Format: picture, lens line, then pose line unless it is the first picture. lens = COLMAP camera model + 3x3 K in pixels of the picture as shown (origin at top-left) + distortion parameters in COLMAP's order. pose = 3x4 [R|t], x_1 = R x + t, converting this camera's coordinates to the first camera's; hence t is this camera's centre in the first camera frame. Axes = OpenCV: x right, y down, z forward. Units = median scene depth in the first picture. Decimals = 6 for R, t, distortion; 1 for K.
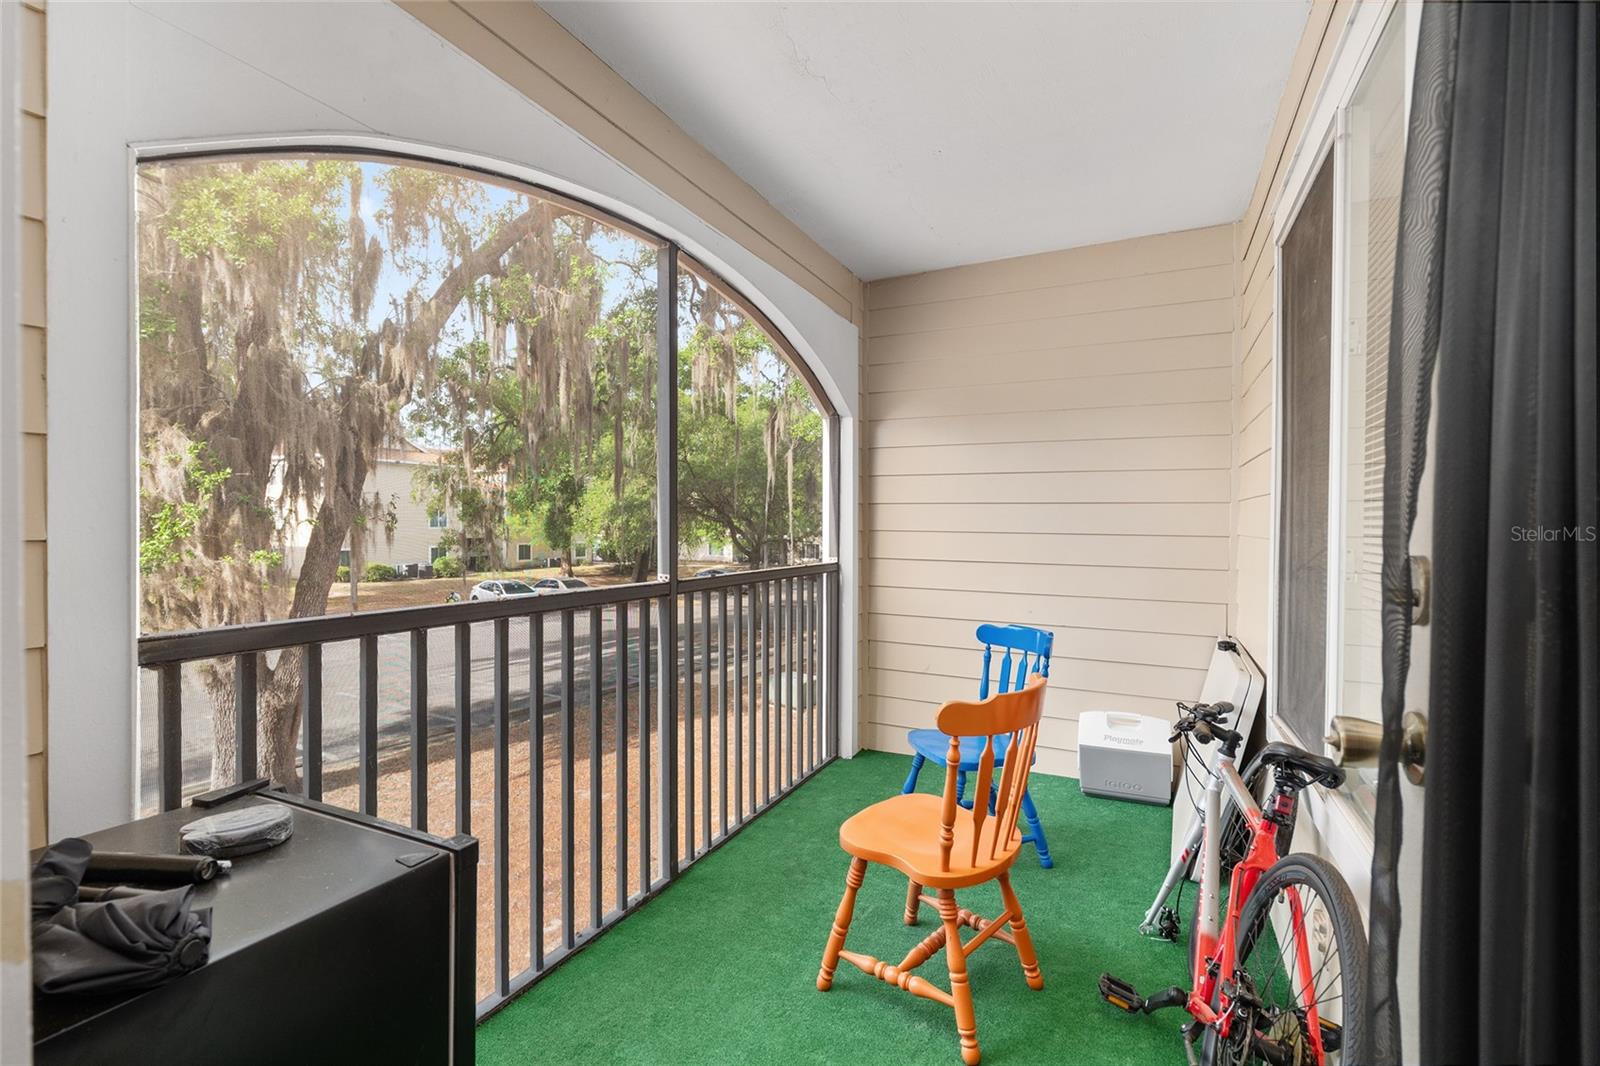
lens RADIAL K [[684.7, 0, 795.8], [0, 684.7, 532.6], [0, 0, 1]] dist [-0.006100, 0.000104]
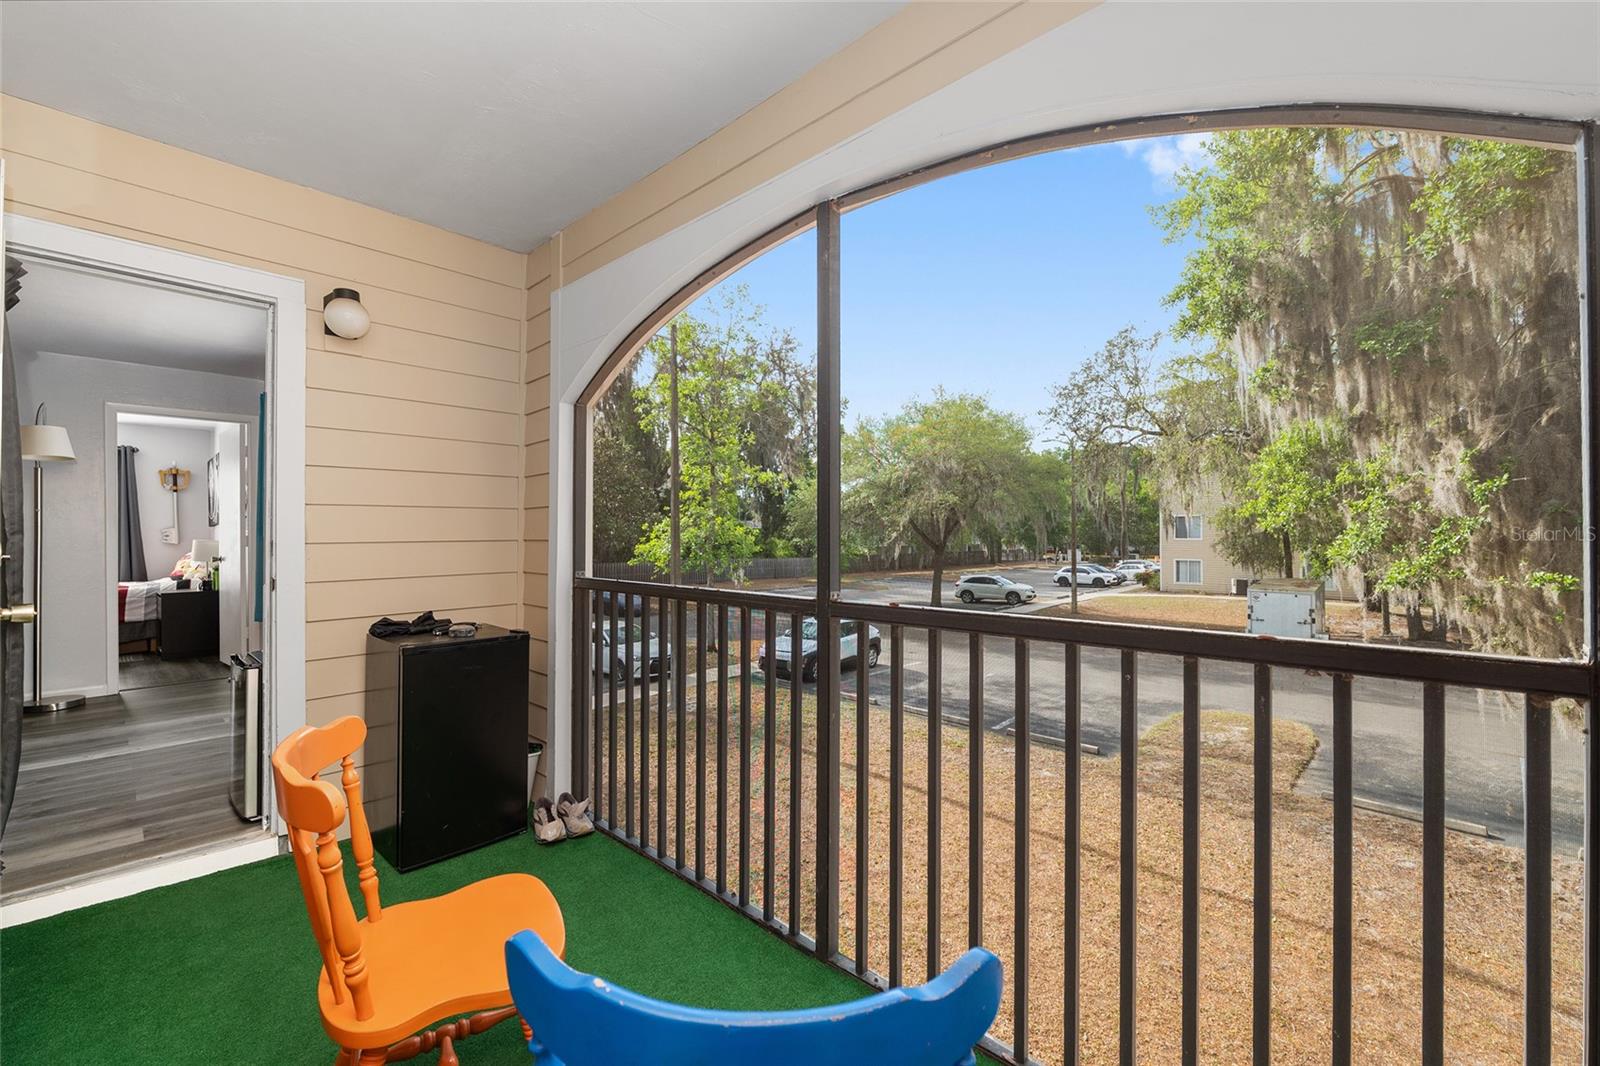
lens RADIAL K [[661.4, 0, 800.0], [0, 661.4, 533.0], [0, 0, 1]] dist [-0.018318, 0.000607]
pose [[-0.262064, -0.010489, -0.964994, 0.189848], [-0.015582, 0.999857, -0.006637, -0.001246], [0.964925, 0.013297, -0.262190, 0.367698]]
